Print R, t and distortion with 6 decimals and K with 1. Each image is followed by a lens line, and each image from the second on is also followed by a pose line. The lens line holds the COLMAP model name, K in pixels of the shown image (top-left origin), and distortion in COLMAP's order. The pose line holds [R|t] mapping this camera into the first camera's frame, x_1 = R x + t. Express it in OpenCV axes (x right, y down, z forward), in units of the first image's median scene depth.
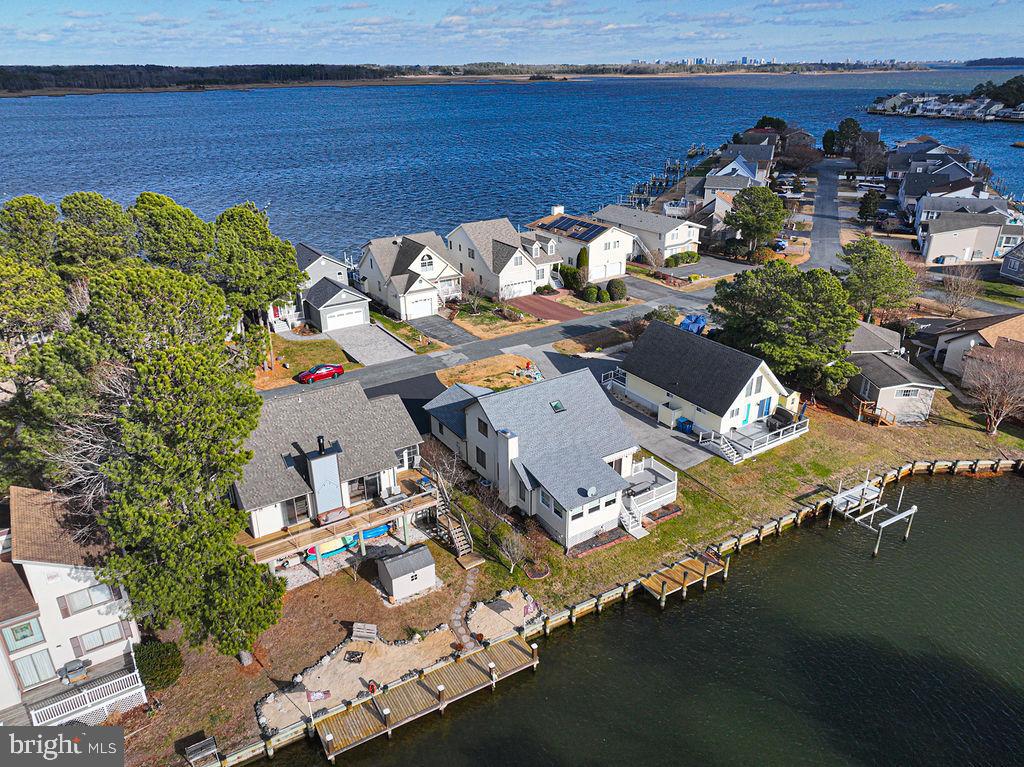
lens RADIAL K [[719.5, 0, 512.1], [0, 719.5, 378.8], [0, 0, 1]] dist [-0.003025, 0.014476]
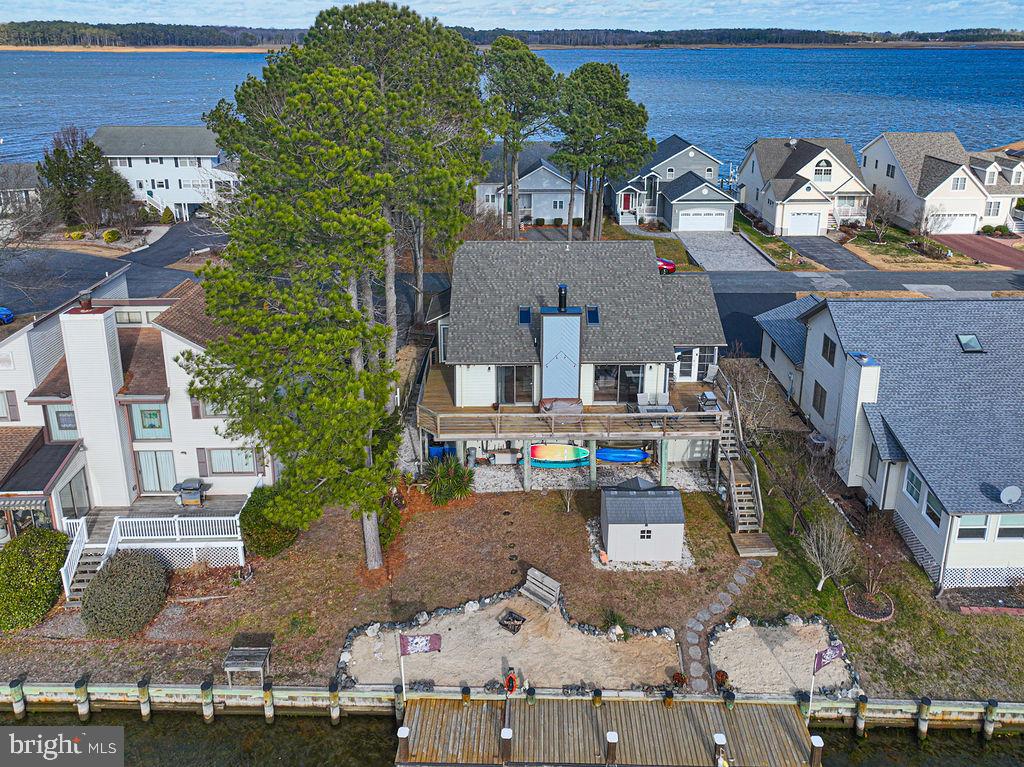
lens RADIAL K [[759.4, 0, 528.3], [0, 759.4, 233.1], [0, 0, 1]] dist [0.000950, 0.004452]
pose [[0.852185, 0.141176, -0.503835, 0.049928], [-0.217226, 0.971467, -0.095209, 0.078851], [0.476018, 0.190582, 0.858537, 0.247856]]
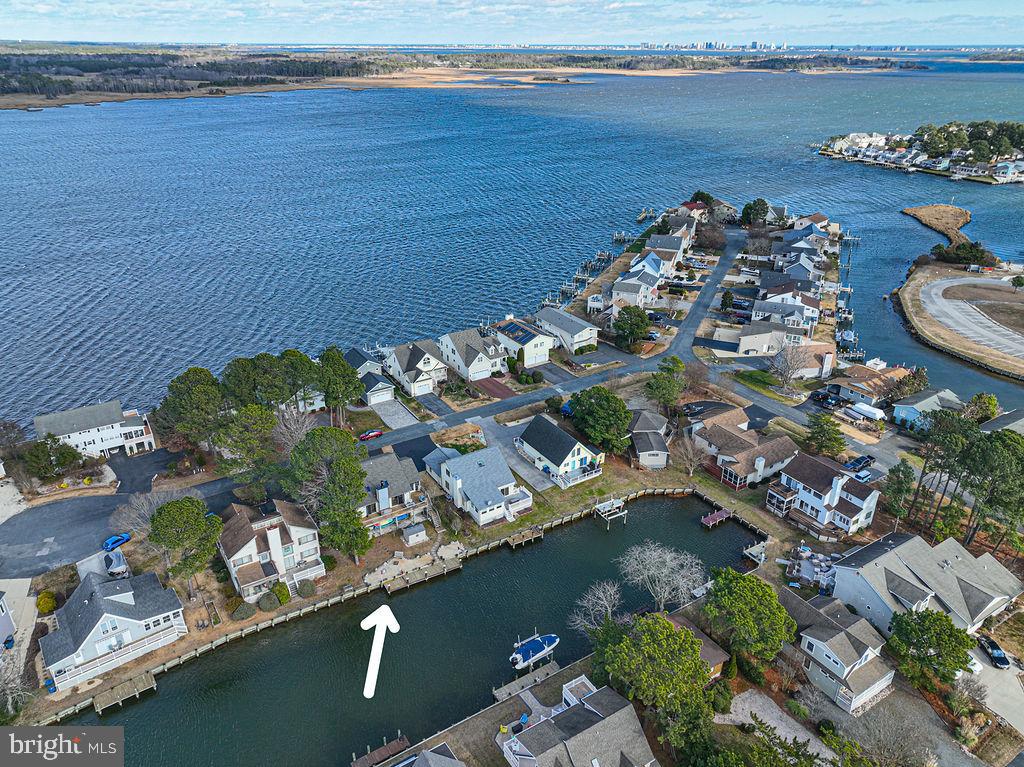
lens RADIAL K [[719.5, 0, 512.1], [0, 719.5, 378.8], [0, 0, 1]] dist [-0.003025, 0.014476]
pose [[0.999857, 0.015644, -0.006360, 0.153861], [-0.015469, 0.999527, 0.026586, -0.262012], [0.006773, -0.026484, 0.999626, -1.137618]]
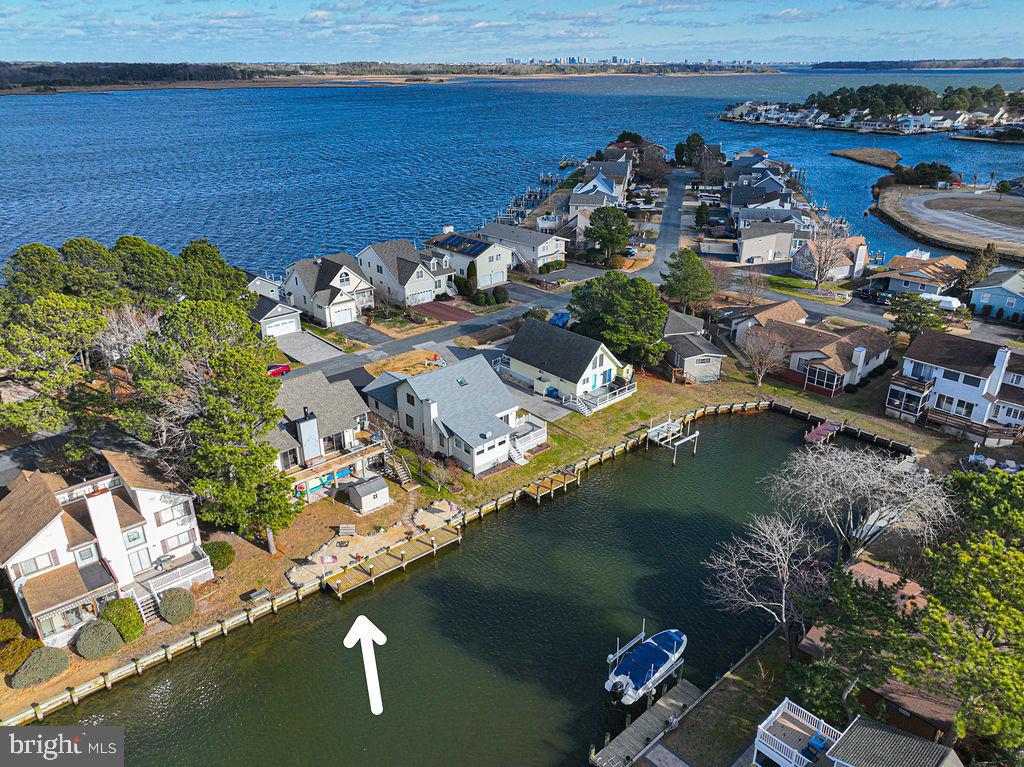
lens RADIAL K [[725.5, 0, 512.0], [0, 725.5, 383.5], [0, 0, 1]] dist [-0.000719, 0.012120]
pose [[0.987493, -0.058393, 0.146452, -0.044729], [0.057585, 0.998293, 0.009755, 0.029916], [-0.146772, -0.001199, 0.989170, -0.393581]]
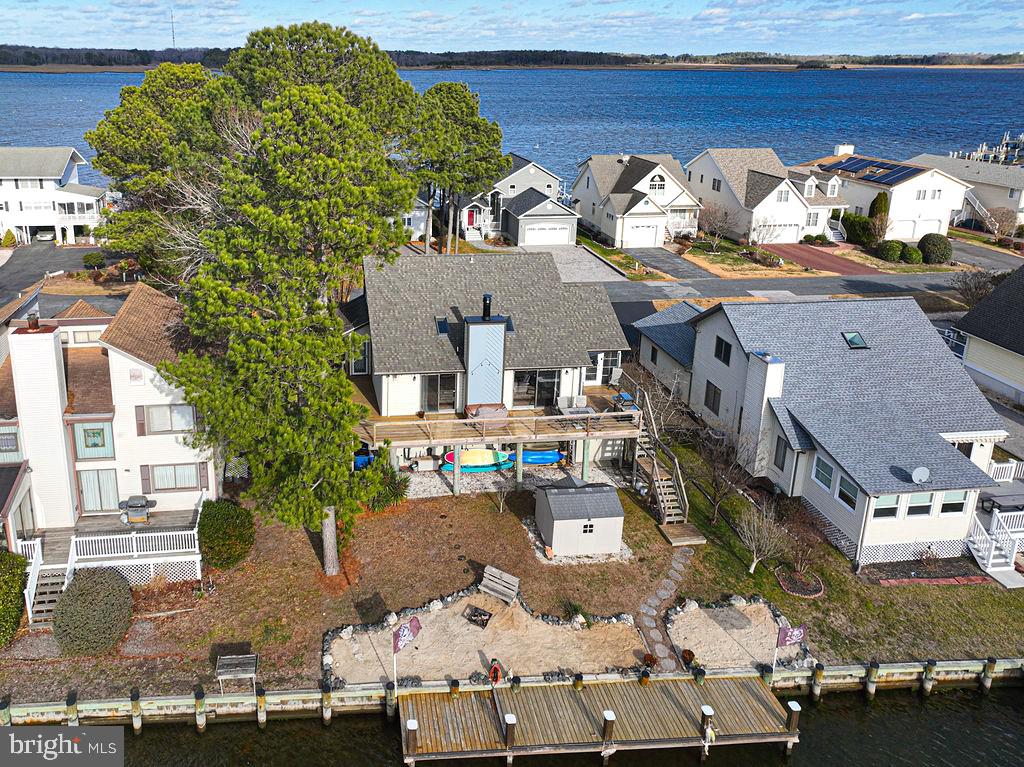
lens RADIAL K [[756.4, 0, 382.3], [0, 756.4, 240.4], [0, 0, 1]] dist [0.005365, -0.002837]
pose [[0.892845, 0.117740, -0.434701, -0.025867], [-0.190558, 0.973326, -0.127766, 0.105060], [0.408063, 0.196911, 0.891466, 0.190239]]
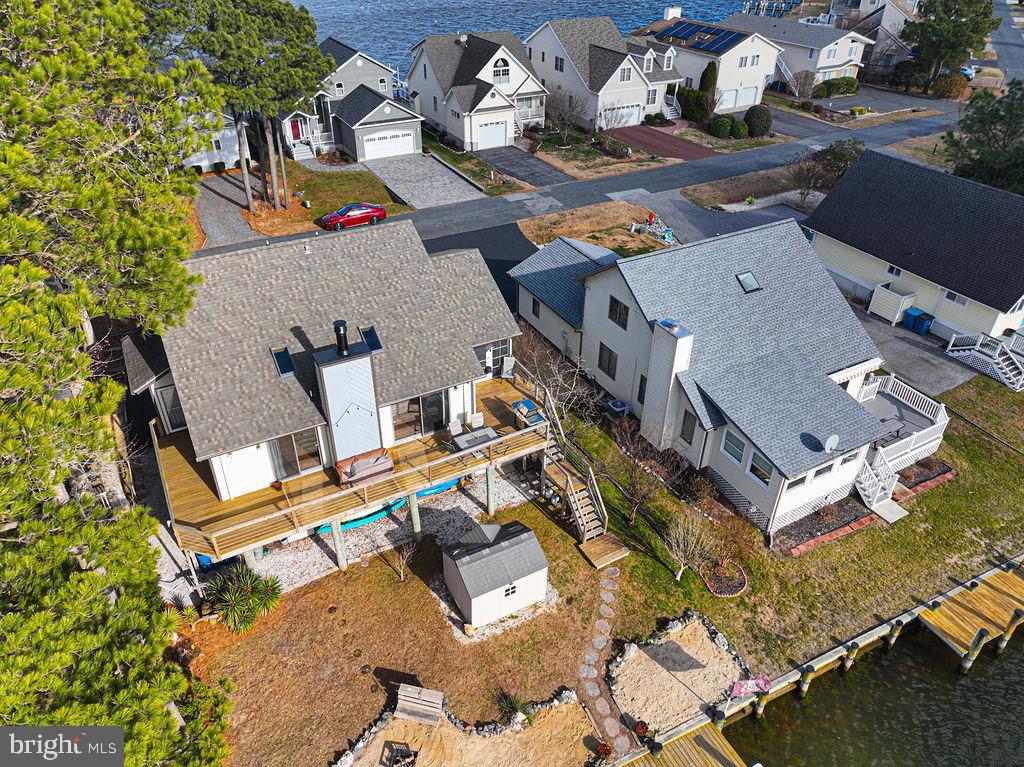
lens RADIAL K [[719.5, 0, 512.1], [0, 719.5, 378.8], [0, 0, 1]] dist [-0.003025, 0.014476]
pose [[0.997266, 0.054459, -0.049948, -0.084025], [-0.044396, 0.981893, 0.184160, 0.014411], [0.059073, -0.181439, 0.981626, 0.358862]]
